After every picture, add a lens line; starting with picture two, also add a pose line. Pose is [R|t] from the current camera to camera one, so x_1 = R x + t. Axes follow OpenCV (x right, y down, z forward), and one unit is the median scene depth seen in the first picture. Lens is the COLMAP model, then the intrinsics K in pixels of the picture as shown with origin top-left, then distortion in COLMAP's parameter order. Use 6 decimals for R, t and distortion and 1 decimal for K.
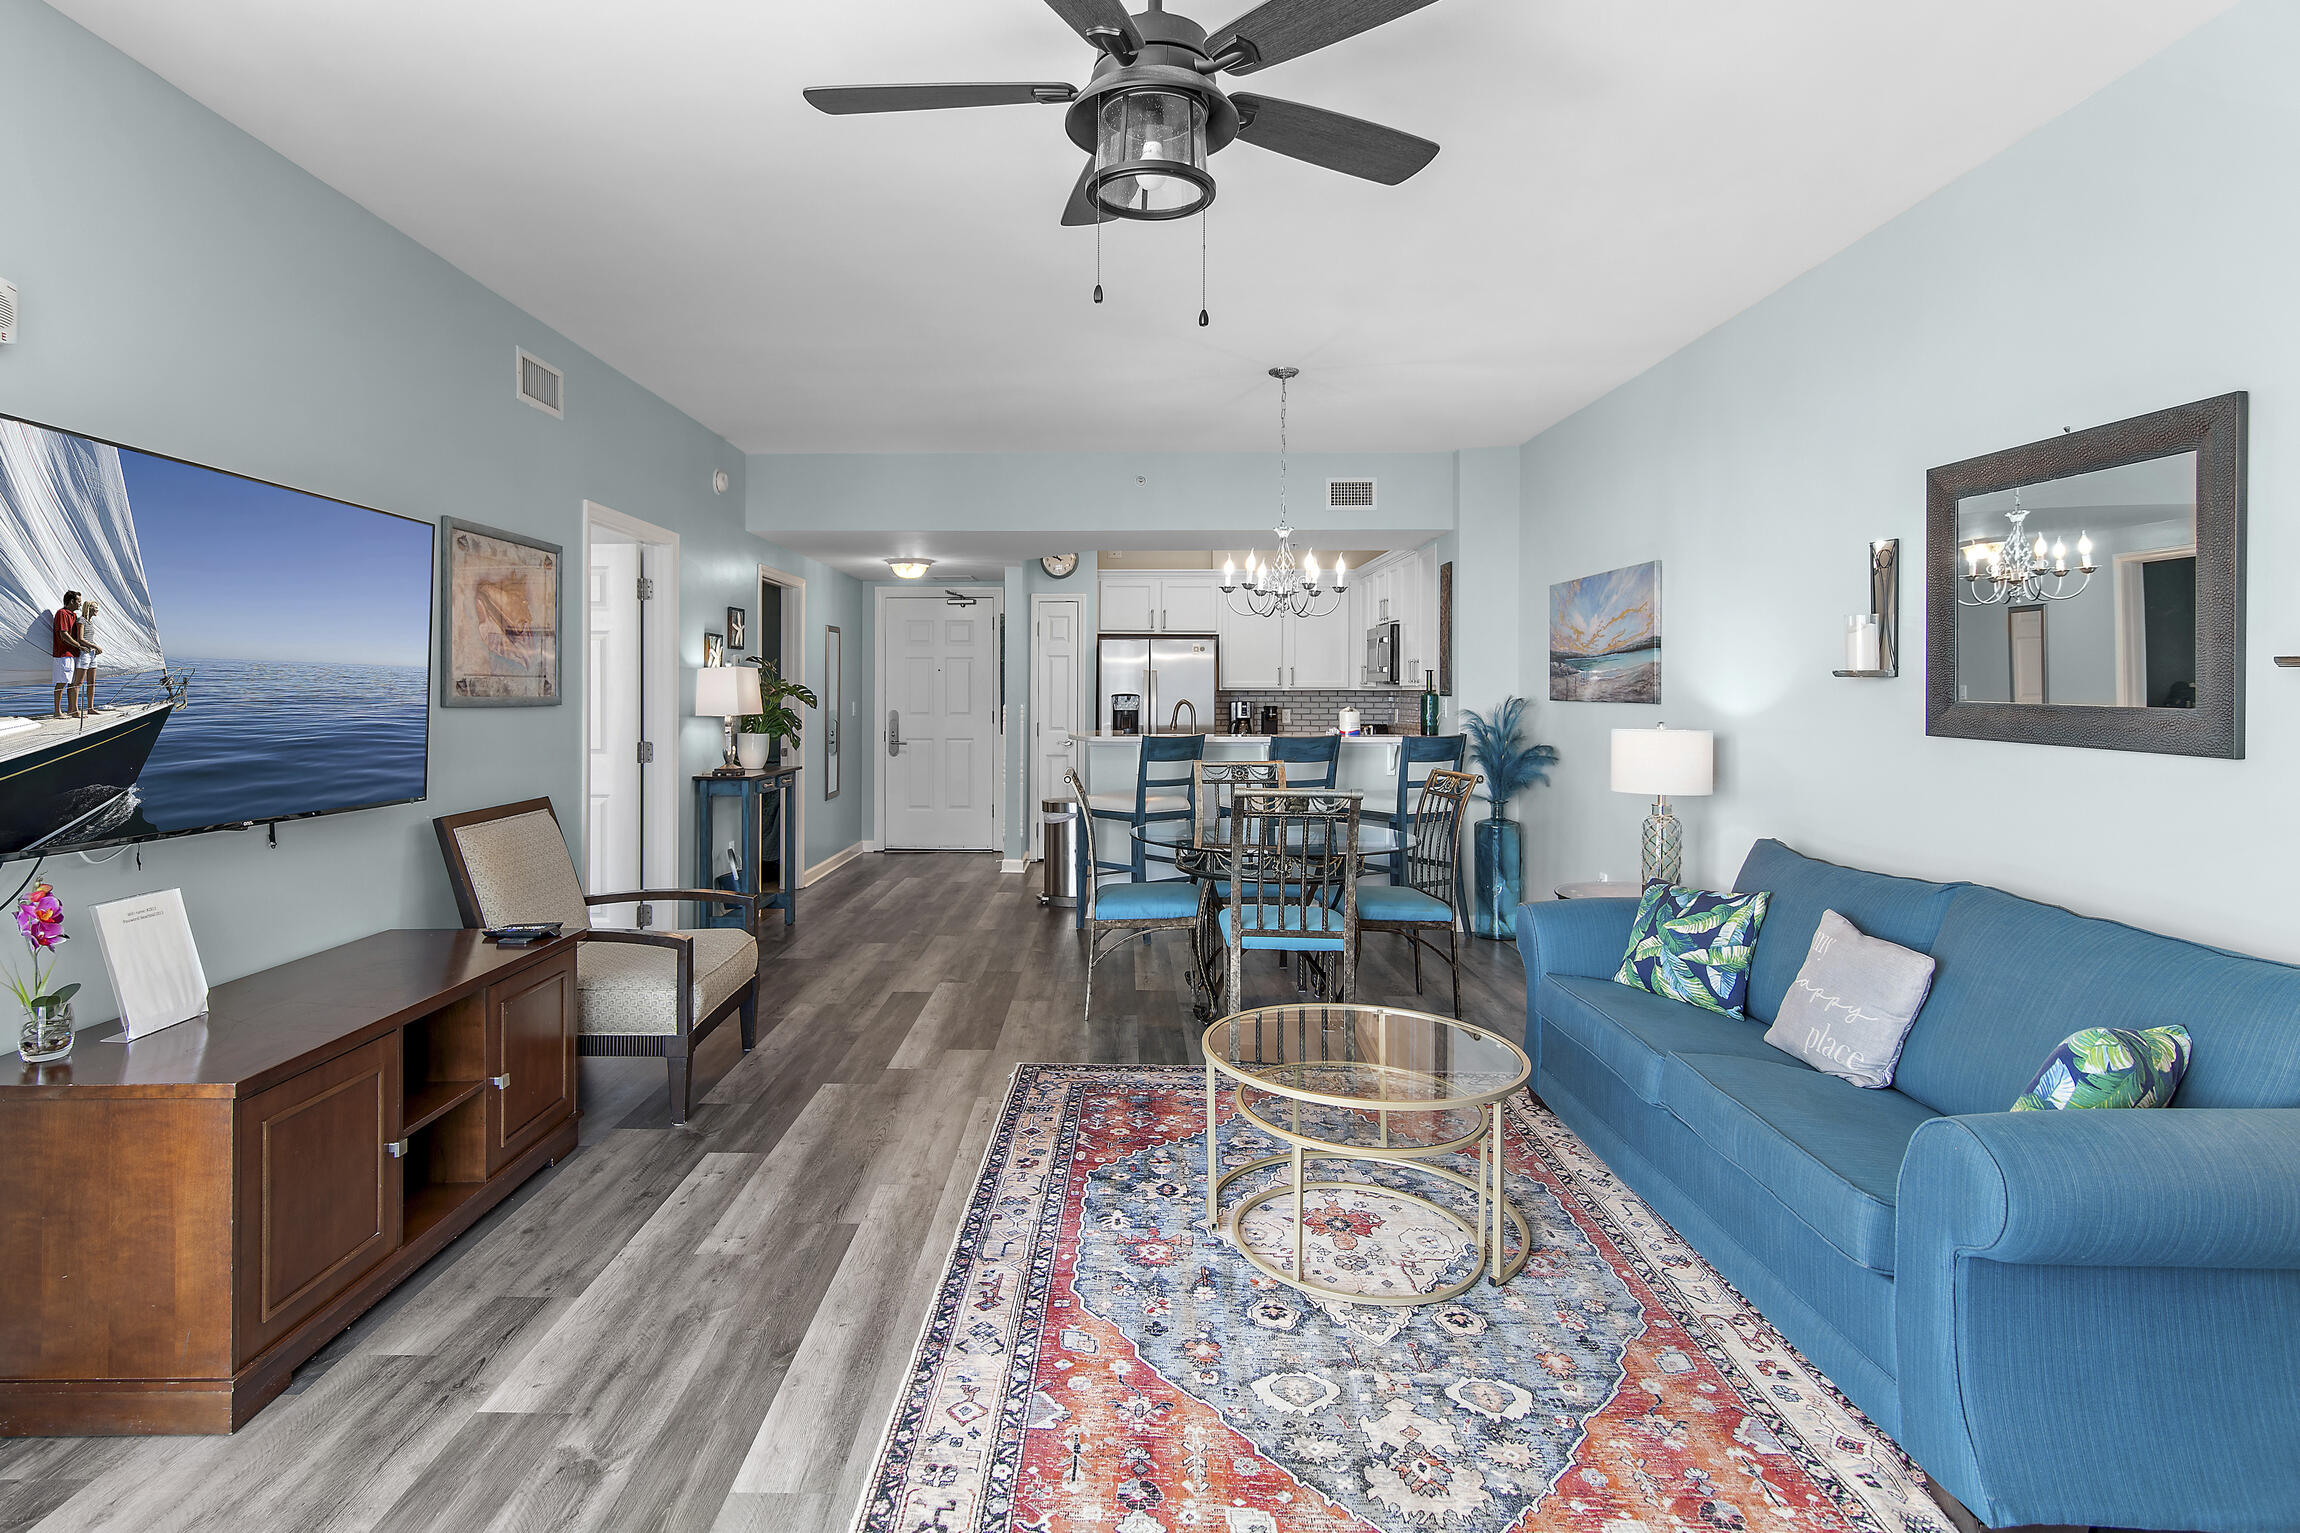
lens RADIAL K [[1187.7, 0, 1091.6], [0, 1187.7, 685.8], [0, 0, 1]] dist [-0.022169, 0.003707]
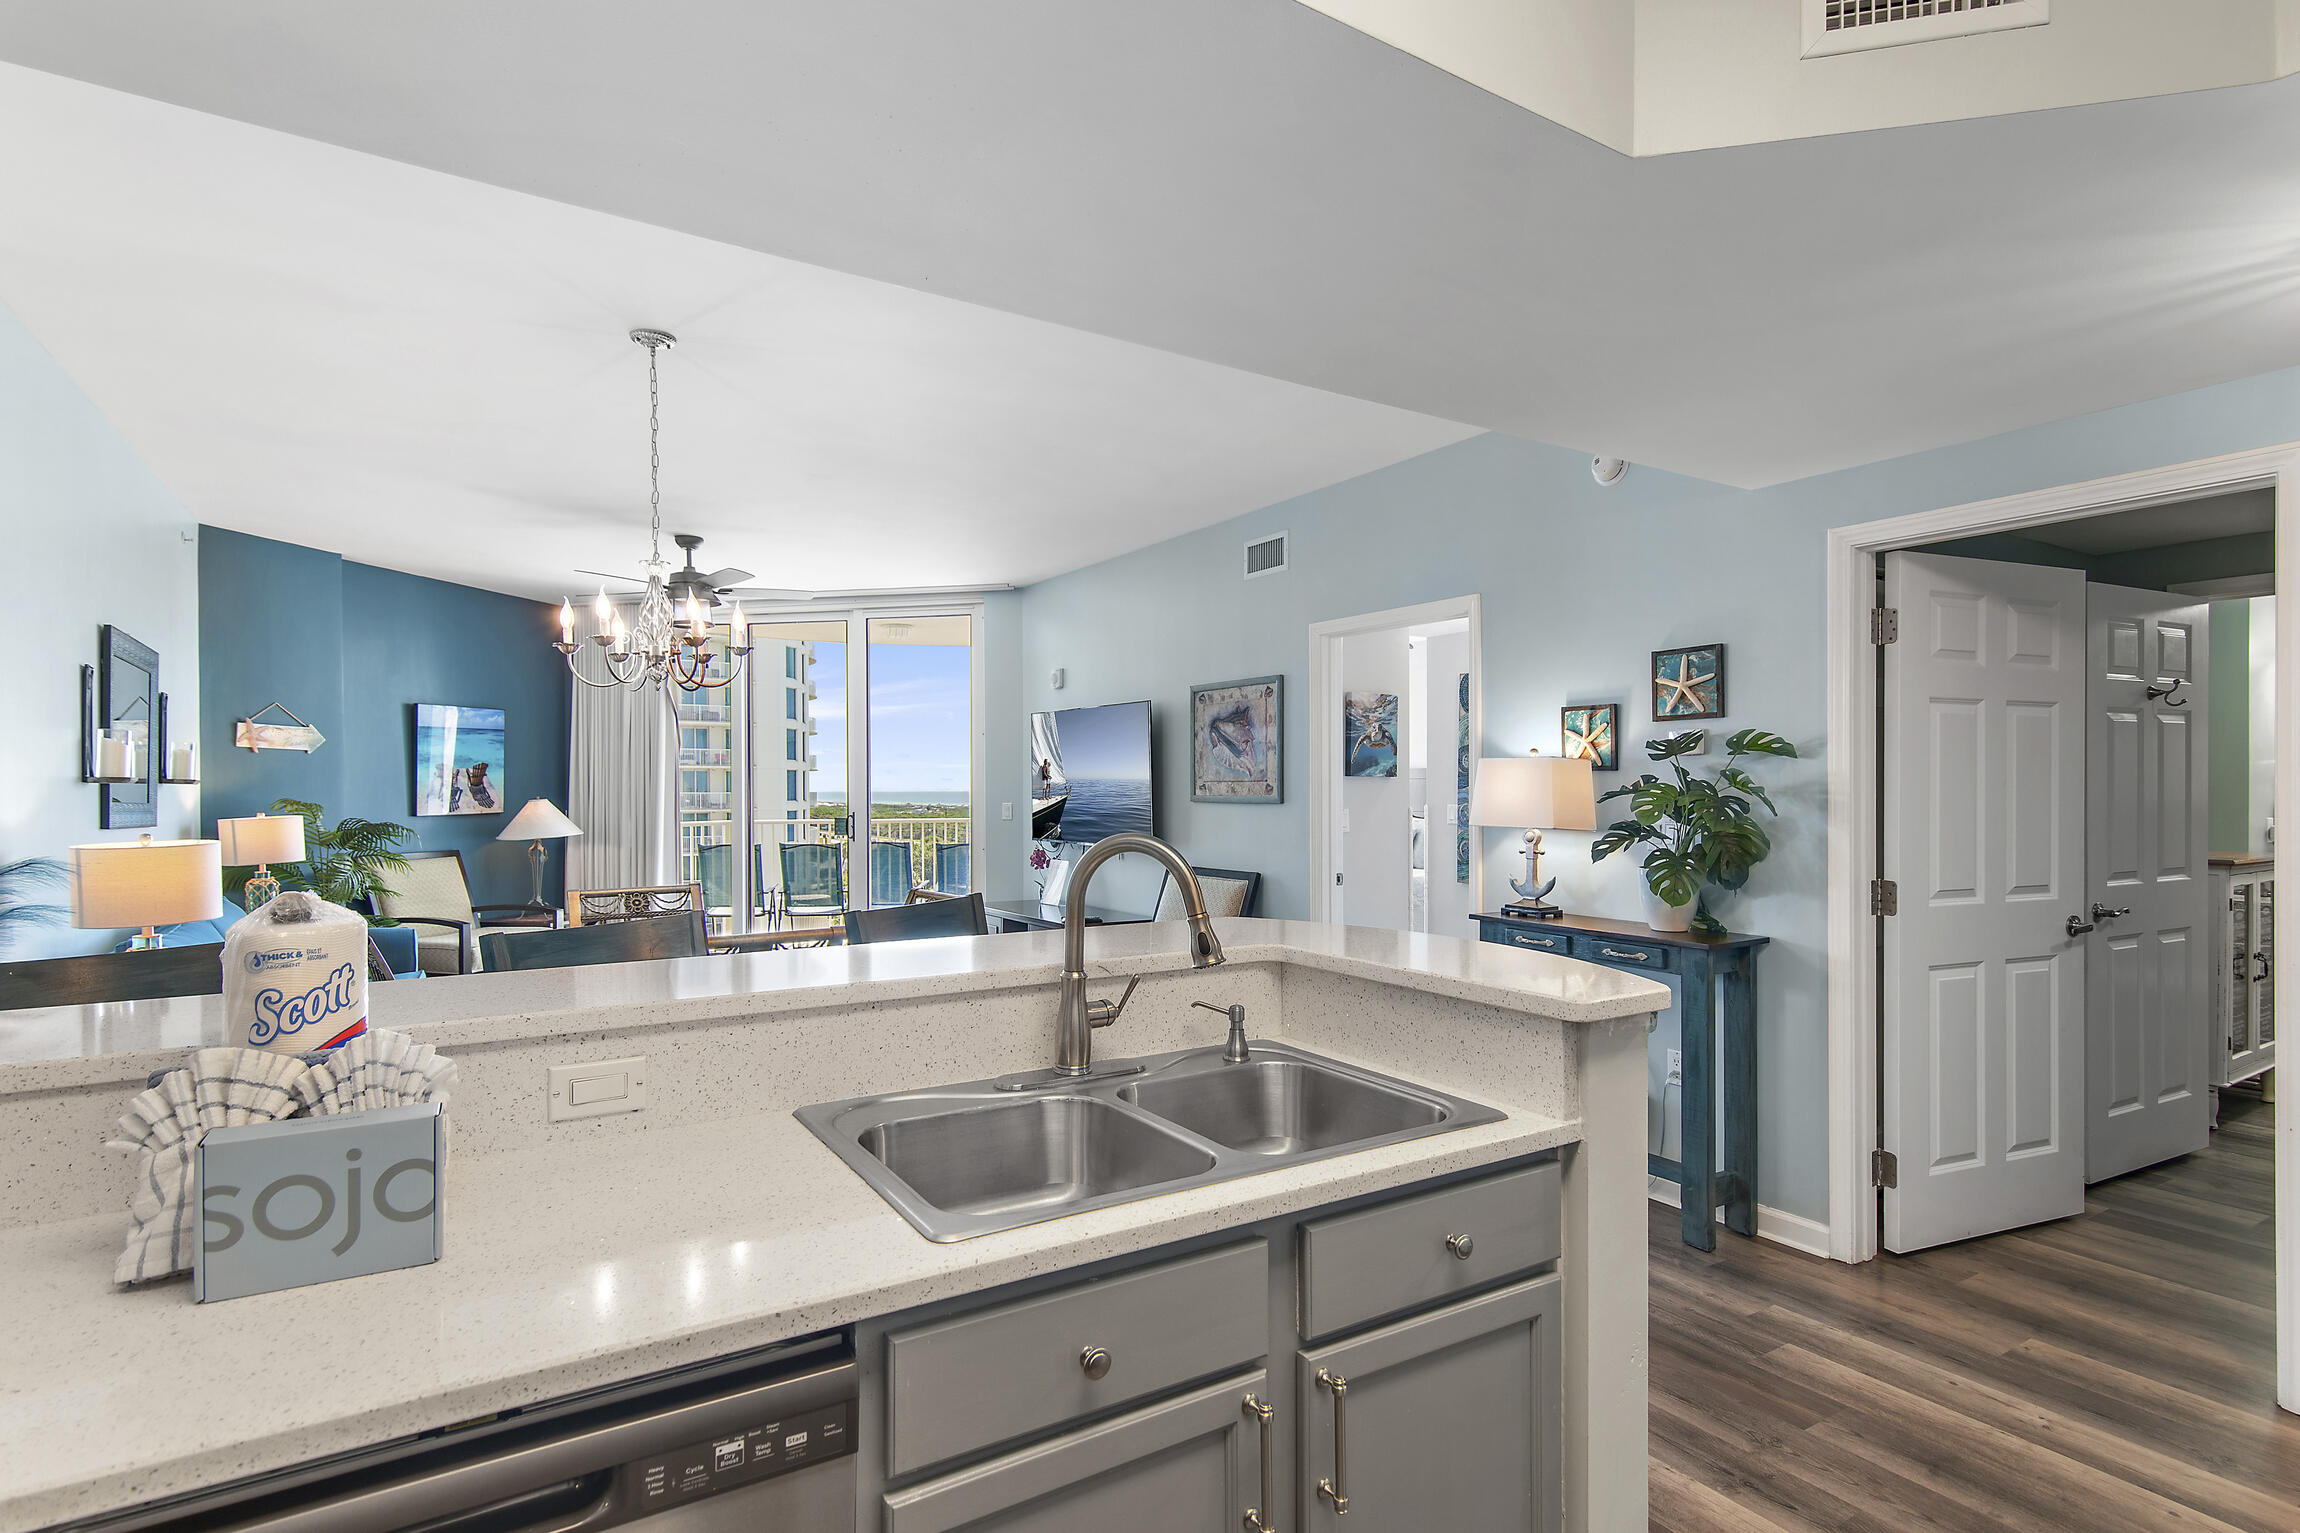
lens RADIAL K [[1120.2, 0, 1157.1], [0, 1120.2, 803.7], [0, 0, 1]] dist [-0.005361, 0.001346]
pose [[-0.820335, 0.009130, -0.571810, 0.518061], [0.004241, 0.999942, 0.009882, 0.007605], [0.571868, 0.005681, -0.820326, 2.960096]]
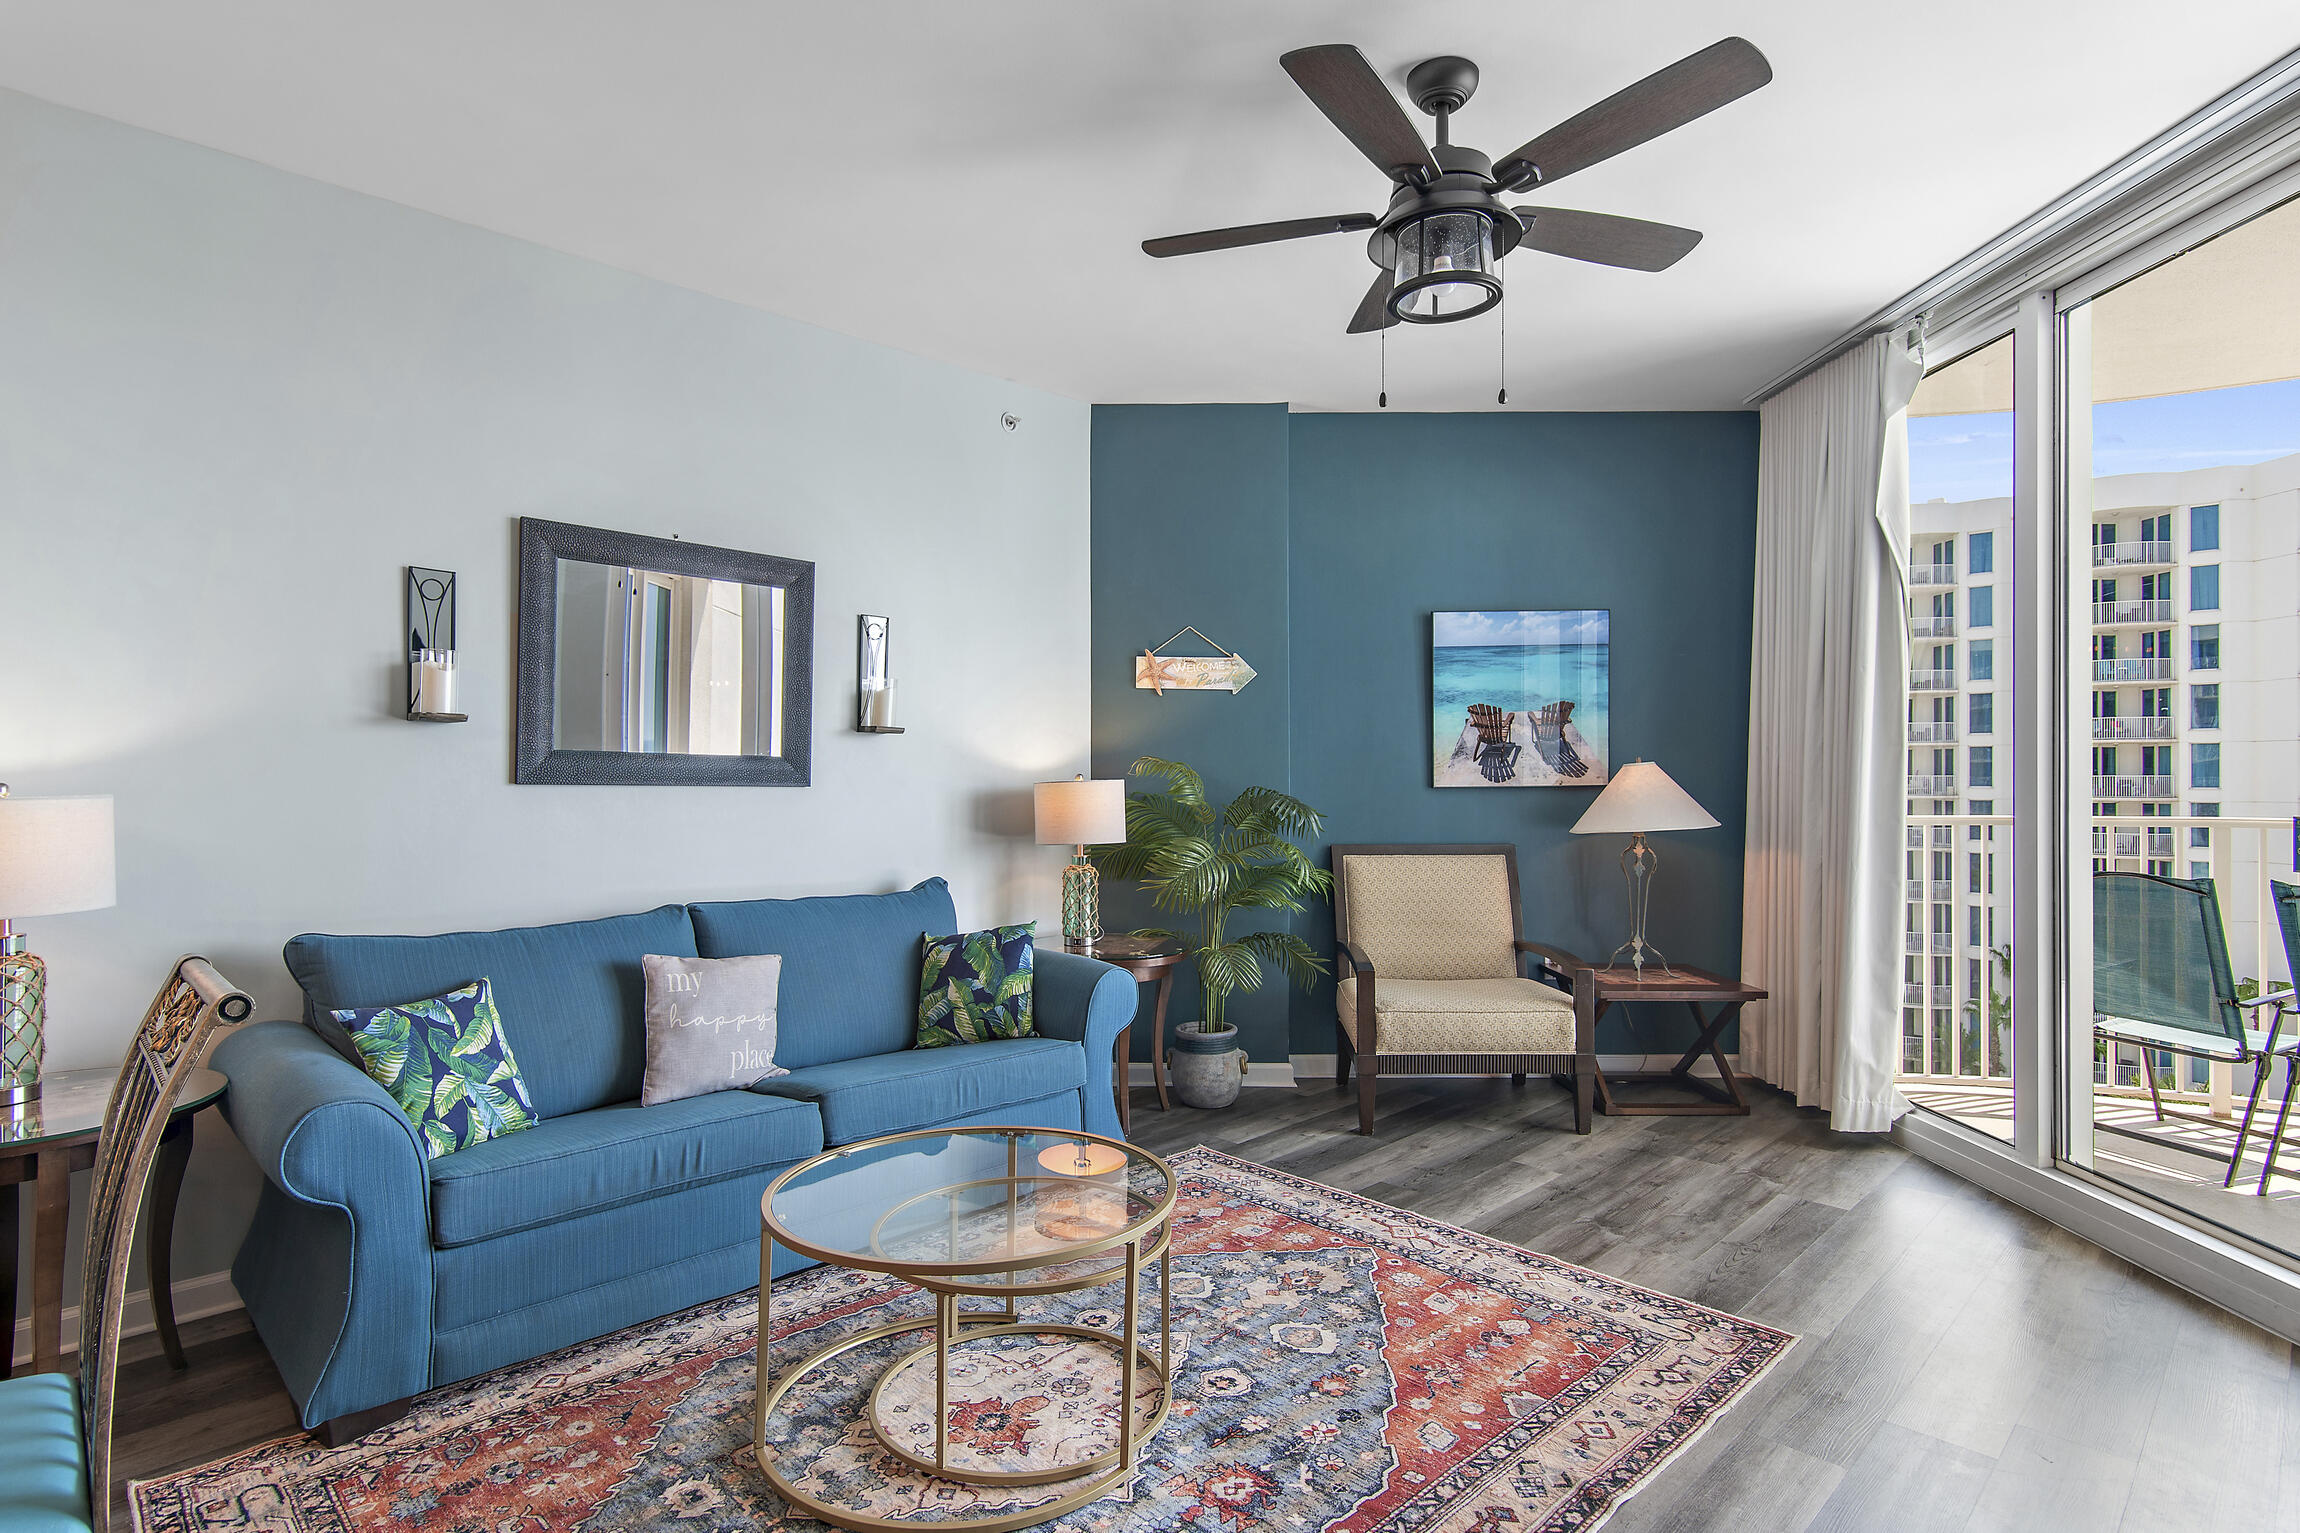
lens RADIAL K [[1192.8, 0, 1132.9], [0, 1192.8, 773.4], [0, 0, 1]] dist [0.003486, -0.004587]
pose [[-0.725531, -0.001675, 0.688188, -0.395926], [-0.004025, 0.999990, -0.001810, 0.036897], [-0.688178, -0.004083, -0.725530, 1.526237]]
